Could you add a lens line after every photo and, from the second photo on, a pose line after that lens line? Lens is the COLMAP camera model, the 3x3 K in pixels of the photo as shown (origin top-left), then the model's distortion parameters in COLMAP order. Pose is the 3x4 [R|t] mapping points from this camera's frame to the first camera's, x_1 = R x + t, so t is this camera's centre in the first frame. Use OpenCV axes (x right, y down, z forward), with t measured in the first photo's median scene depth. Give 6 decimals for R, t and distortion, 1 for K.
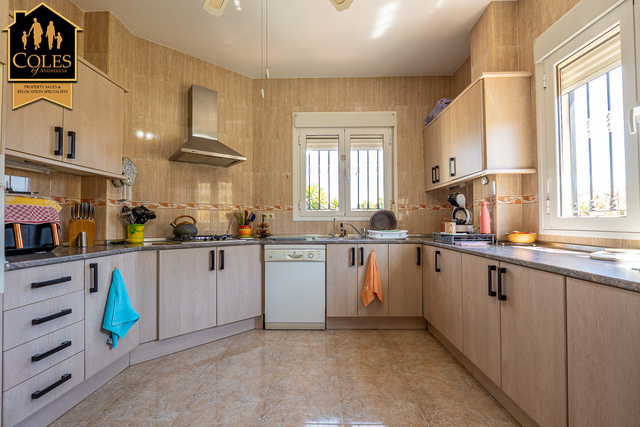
lens RADIAL K [[268.8, 0, 318.2], [0, 268.8, 215.6], [0, 0, 1]] dist [-0.001704, -0.000201]
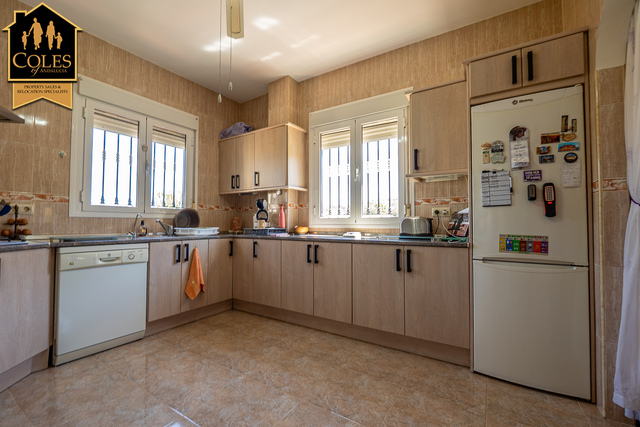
lens RADIAL K [[268.8, 0, 318.2], [0, 268.8, 215.6], [0, 0, 1]] dist [-0.001704, -0.000201]
pose [[0.538170, 0.029479, 0.842321, -0.436725], [-0.021446, 0.999544, -0.021280, 0.021912], [-0.842563, -0.006612, 0.538557, 0.025953]]
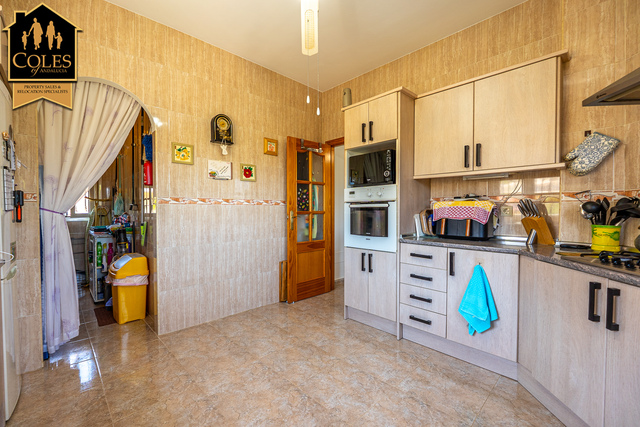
lens RADIAL K [[268.8, 0, 318.2], [0, 268.8, 215.6], [0, 0, 1]] dist [-0.001704, -0.000201]
pose [[-0.708026, 0.017764, -0.705963, 0.296379], [0.018168, 0.999811, 0.006938, -0.007705], [0.705952, -0.007914, -0.708215, 0.887099]]
